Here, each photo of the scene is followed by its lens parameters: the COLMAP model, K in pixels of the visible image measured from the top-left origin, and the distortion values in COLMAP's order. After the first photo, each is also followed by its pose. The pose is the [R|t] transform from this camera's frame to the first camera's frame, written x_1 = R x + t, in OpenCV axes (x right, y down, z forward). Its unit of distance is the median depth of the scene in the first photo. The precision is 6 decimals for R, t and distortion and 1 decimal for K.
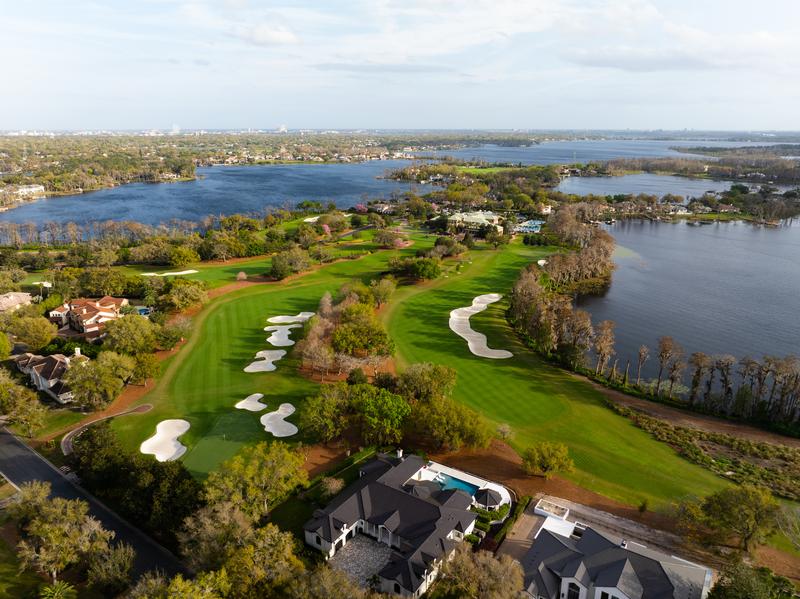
lens RADIAL K [[560.2, 0, 396.3], [0, 560.2, 299.2], [0, 0, 1]] dist [-0.003705, -0.006584]
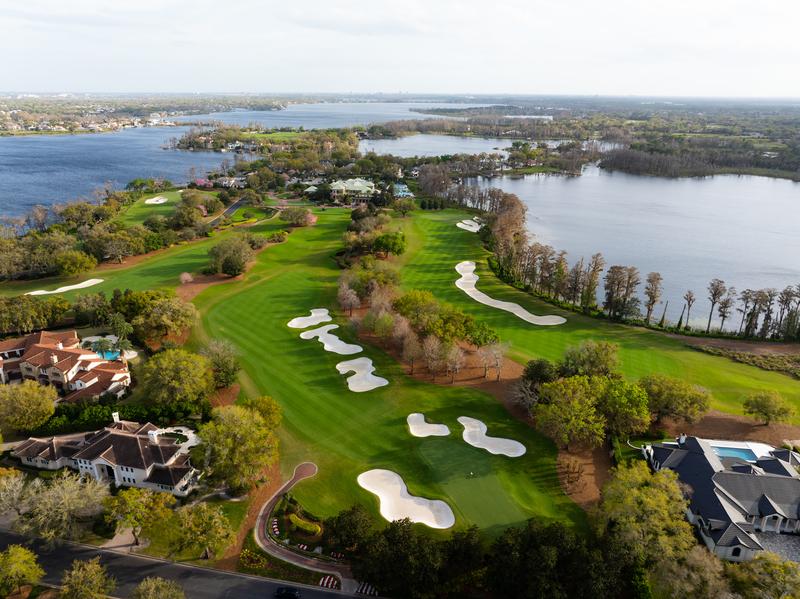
lens RADIAL K [[560.2, 0, 399.6], [0, 560.2, 299.0], [0, 0, 1]] dist [-0.003705, -0.006584]
pose [[0.898294, -0.150259, 0.412904, -0.247885], [0.125665, 0.988315, 0.086264, -0.031076], [-0.421041, -0.025603, 0.906680, 0.112363]]
